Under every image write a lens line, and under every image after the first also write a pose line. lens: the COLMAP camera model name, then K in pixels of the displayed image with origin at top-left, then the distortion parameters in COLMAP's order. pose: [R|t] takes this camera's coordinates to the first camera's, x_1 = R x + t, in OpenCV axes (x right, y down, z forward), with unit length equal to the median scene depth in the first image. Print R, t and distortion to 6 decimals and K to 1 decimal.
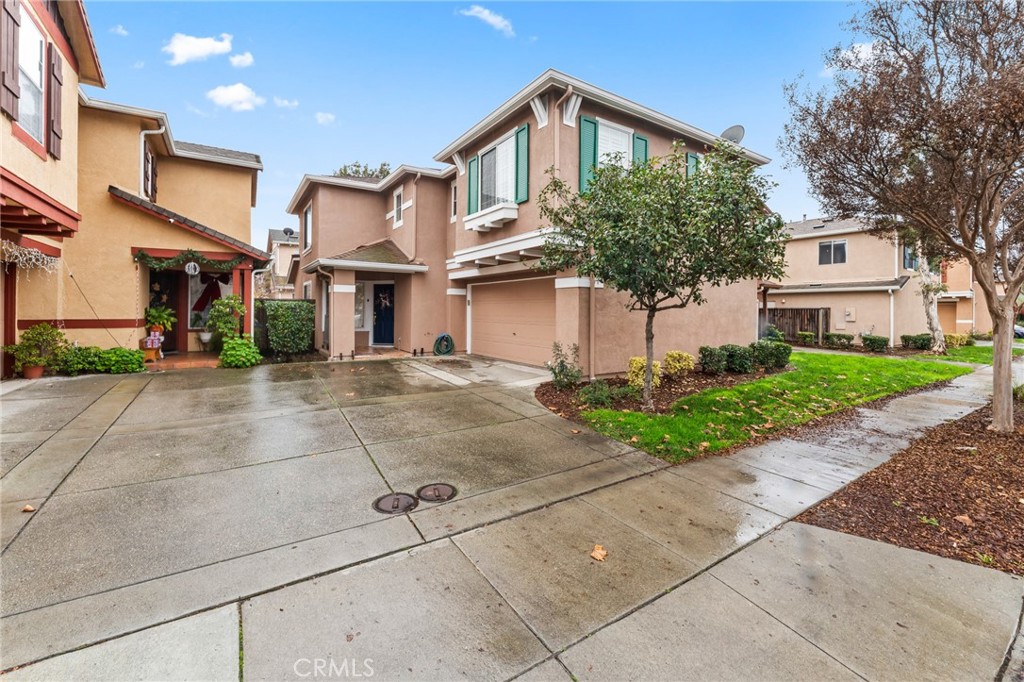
lens RADIAL K [[414.8, 0, 503.6], [0, 414.8, 311.4], [0, 0, 1]] dist [-0.000718, -0.000187]
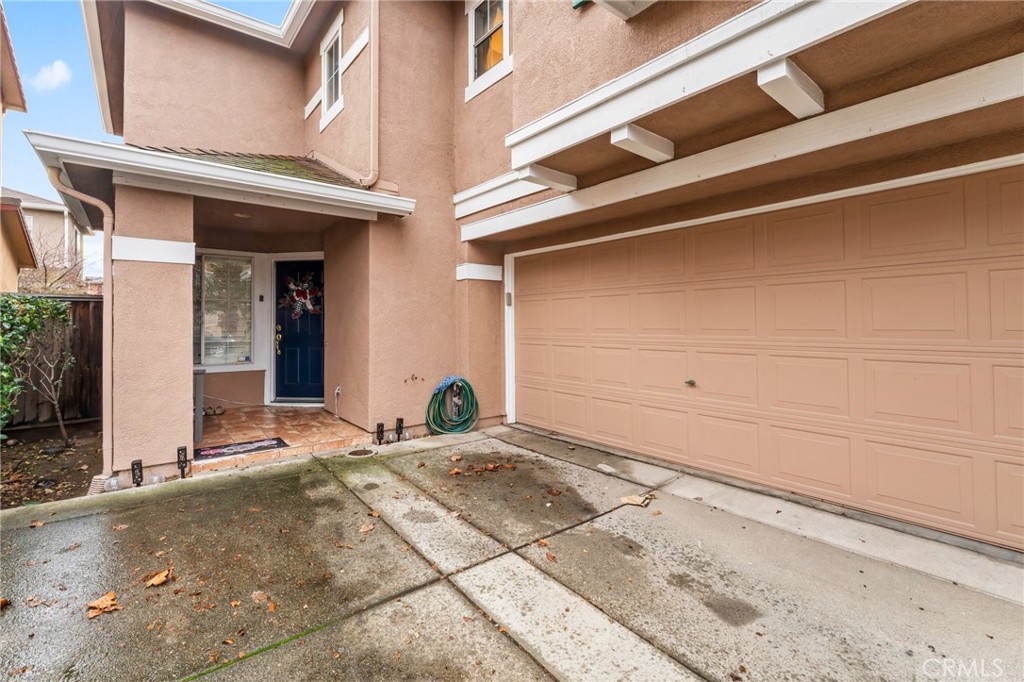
lens RADIAL K [[449.5, 0, 498.8], [0, 449.5, 316.0], [0, 0, 1]] dist [-0.000343, 0.000048]
pose [[0.995314, -0.012676, 0.095865, -0.139249], [0.014537, 0.999719, -0.018734, 0.004348], [-0.095600, 0.020040, 0.995218, 0.562661]]
